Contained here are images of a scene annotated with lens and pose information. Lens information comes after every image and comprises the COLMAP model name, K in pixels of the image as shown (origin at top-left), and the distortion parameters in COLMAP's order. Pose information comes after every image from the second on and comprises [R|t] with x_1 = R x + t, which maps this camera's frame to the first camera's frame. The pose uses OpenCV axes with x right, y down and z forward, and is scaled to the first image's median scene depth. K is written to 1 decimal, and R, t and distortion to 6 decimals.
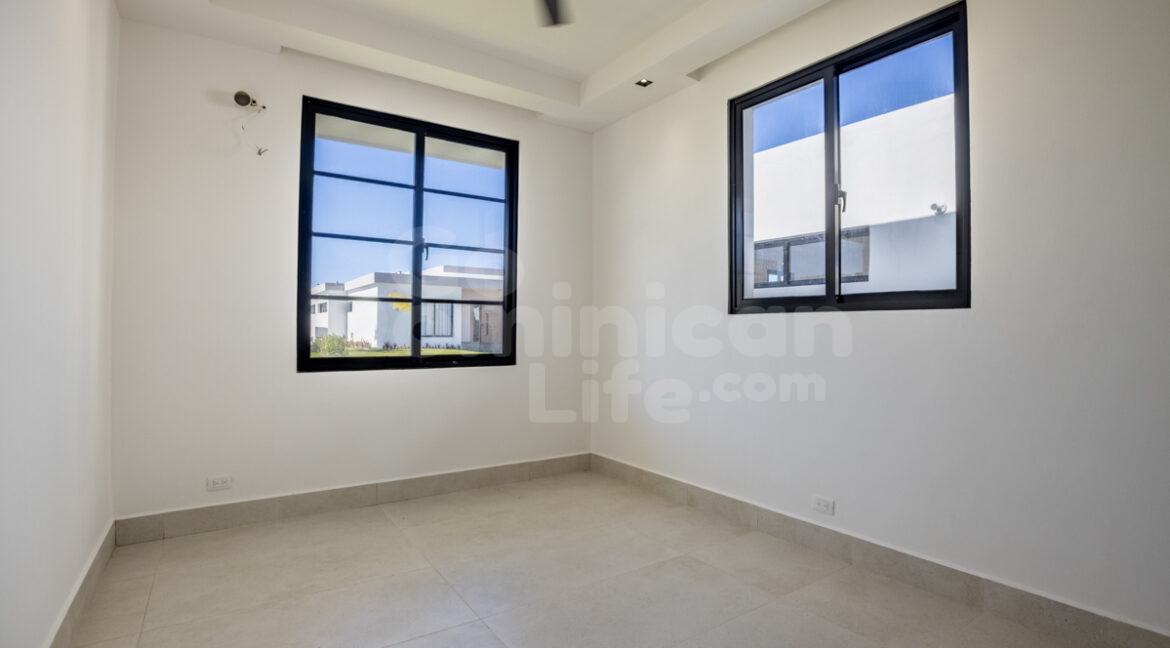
lens RADIAL K [[550.9, 0, 591.1], [0, 550.9, 322.4], [0, 0, 1]] dist [-0.048878, 0.000316]
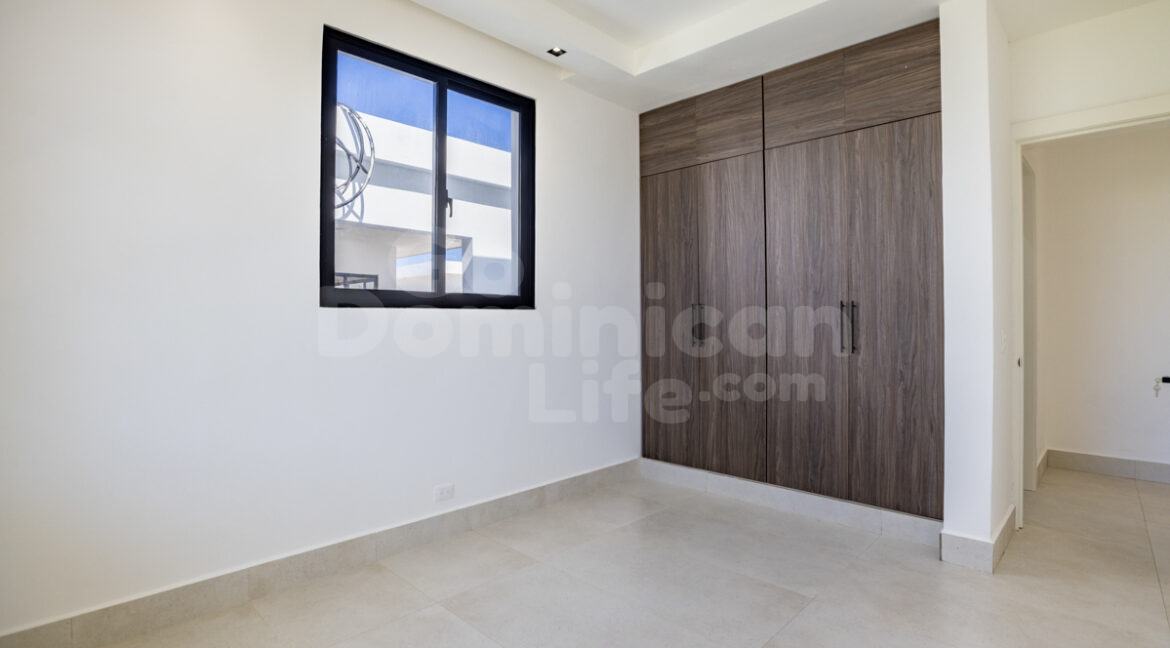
lens RADIAL K [[550.9, 0, 591.1], [0, 550.9, 322.4], [0, 0, 1]] dist [-0.048878, 0.000316]
pose [[-0.201995, -0.010192, 0.979333, -0.671591], [-0.008751, 0.999925, 0.008601, -0.003981], [-0.979347, -0.006833, -0.202069, 0.953888]]
